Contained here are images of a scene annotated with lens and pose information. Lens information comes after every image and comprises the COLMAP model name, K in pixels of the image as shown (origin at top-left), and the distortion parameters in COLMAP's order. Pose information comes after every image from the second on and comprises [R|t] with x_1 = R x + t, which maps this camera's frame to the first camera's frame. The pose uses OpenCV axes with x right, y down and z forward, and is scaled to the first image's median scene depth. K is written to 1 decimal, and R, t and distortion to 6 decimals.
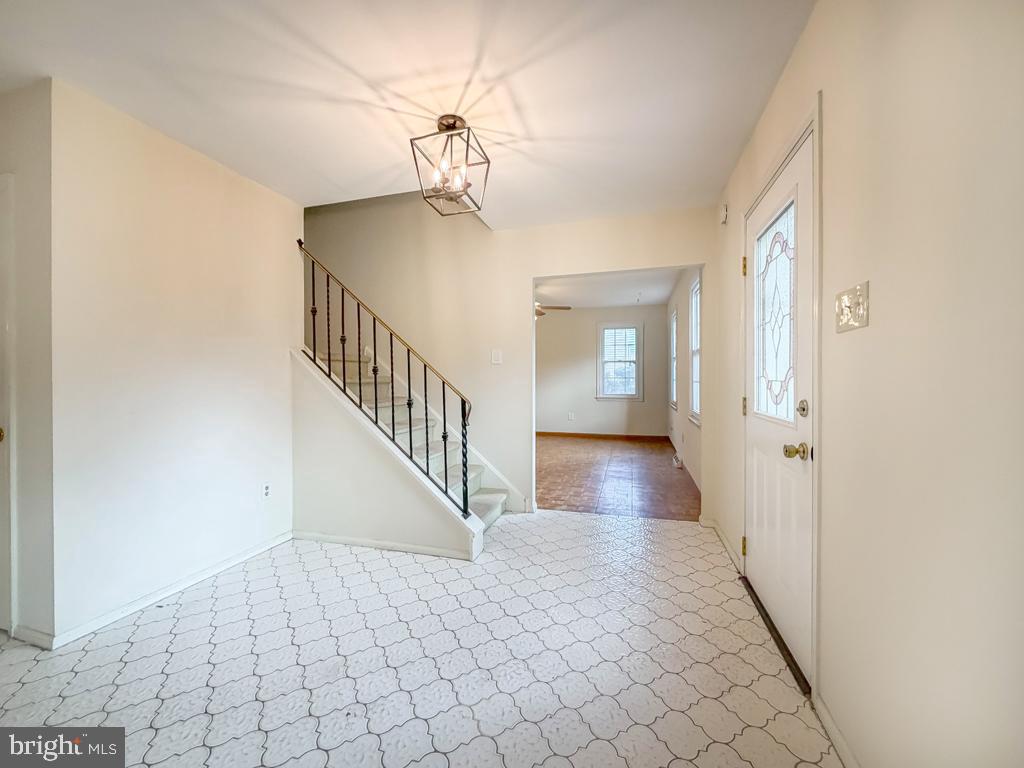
lens RADIAL K [[423.6, 0, 510.3], [0, 423.6, 378.6], [0, 0, 1]] dist [-0.000242, -0.000102]
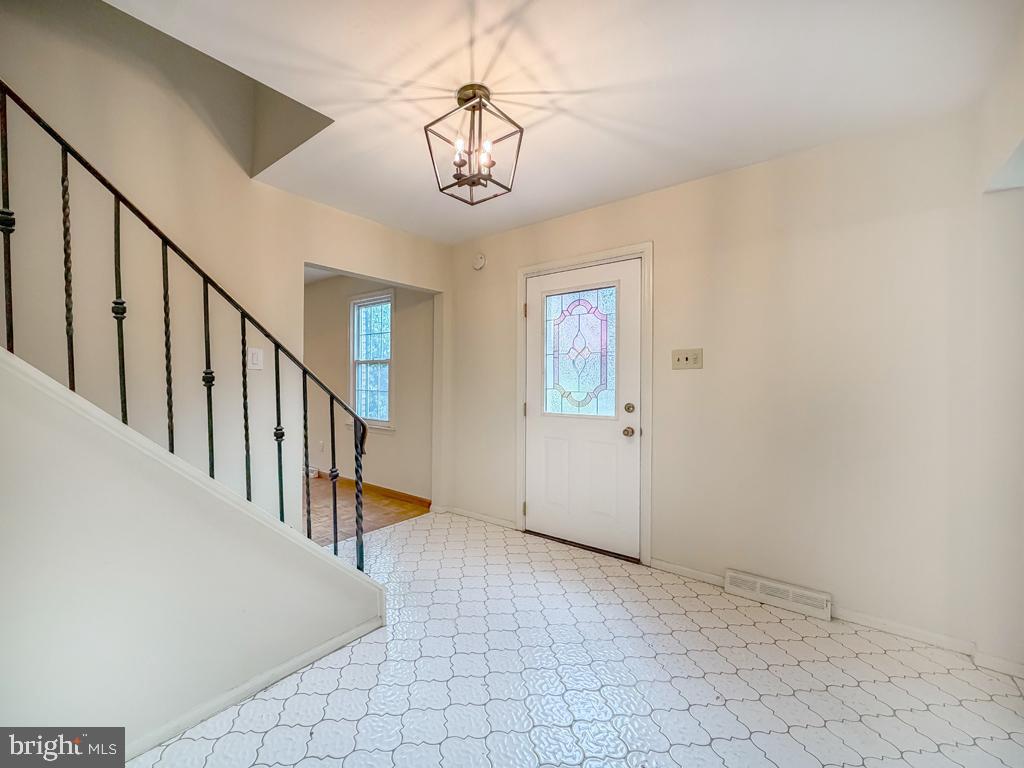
lens RADIAL K [[405.6, 0, 512.0], [0, 405.6, 384.0], [0, 0, 1]] dist [-0.000325, -0.000015]
pose [[0.404936, 0.005636, 0.914328, -0.720980], [-0.001052, 0.999983, -0.005698, -0.012598], [-0.914344, 0.001345, 0.404935, 0.505952]]
